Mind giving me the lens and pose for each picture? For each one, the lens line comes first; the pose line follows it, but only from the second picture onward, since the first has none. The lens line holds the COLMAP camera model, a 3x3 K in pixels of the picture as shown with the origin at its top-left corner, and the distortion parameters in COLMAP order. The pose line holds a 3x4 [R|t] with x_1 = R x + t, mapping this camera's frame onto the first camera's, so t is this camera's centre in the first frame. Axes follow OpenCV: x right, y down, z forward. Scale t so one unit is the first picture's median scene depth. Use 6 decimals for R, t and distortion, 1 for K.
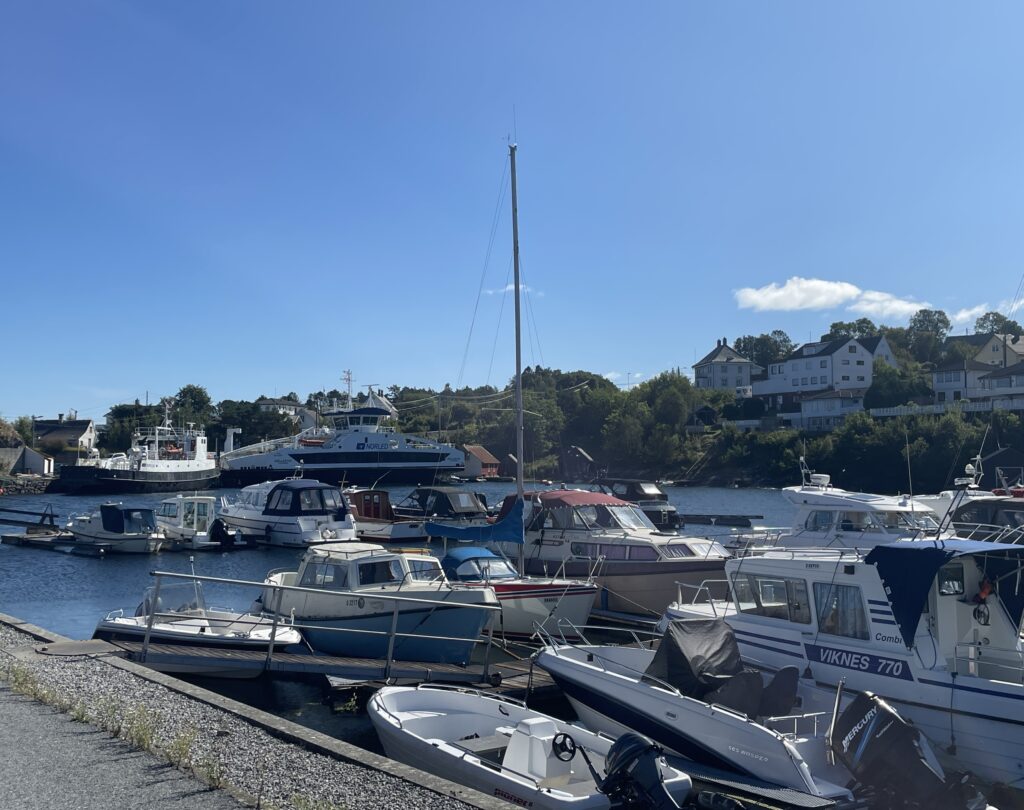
lens RADIAL K [[1163.9, 0, 513.9], [0, 1163.9, 403.0], [0, 0, 1]] dist [0.205099, 0.000000]
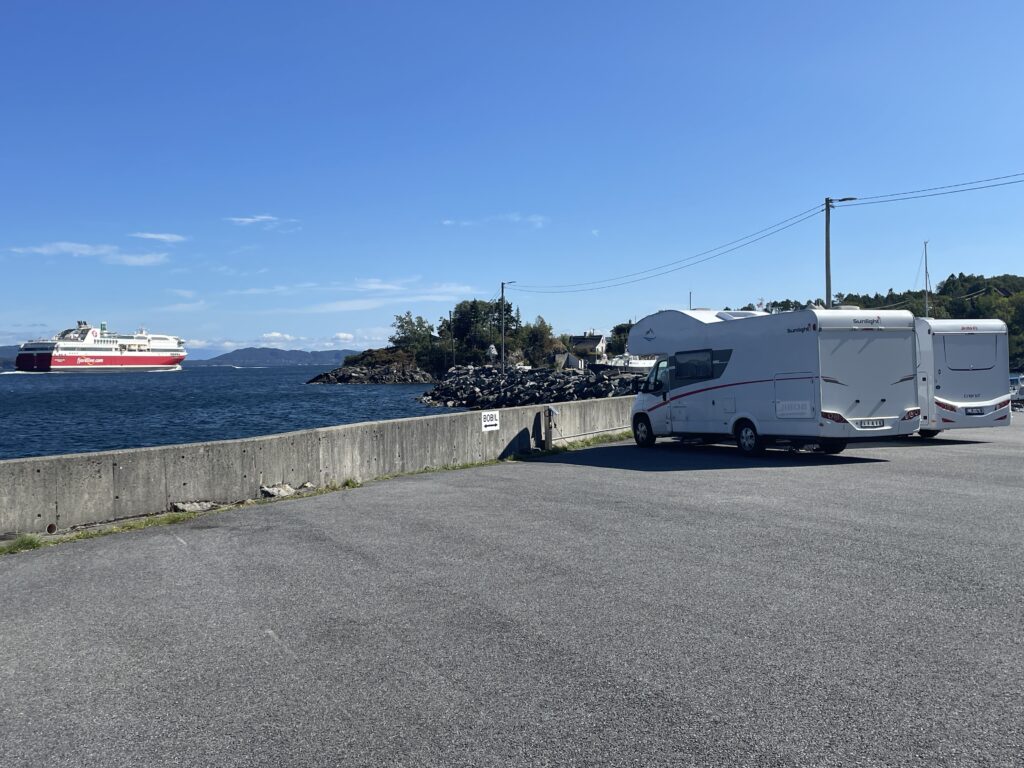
lens RADIAL K [[1098.4, 0, 511.1], [0, 1098.4, 387.5], [0, 0, 1]] dist [-0.198148, 0.000000]
pose [[0.909860, -0.007411, -0.414849, 0.139035], [0.038688, 0.997000, 0.067041, -0.018833], [0.413107, -0.077048, 0.907417, -0.376608]]
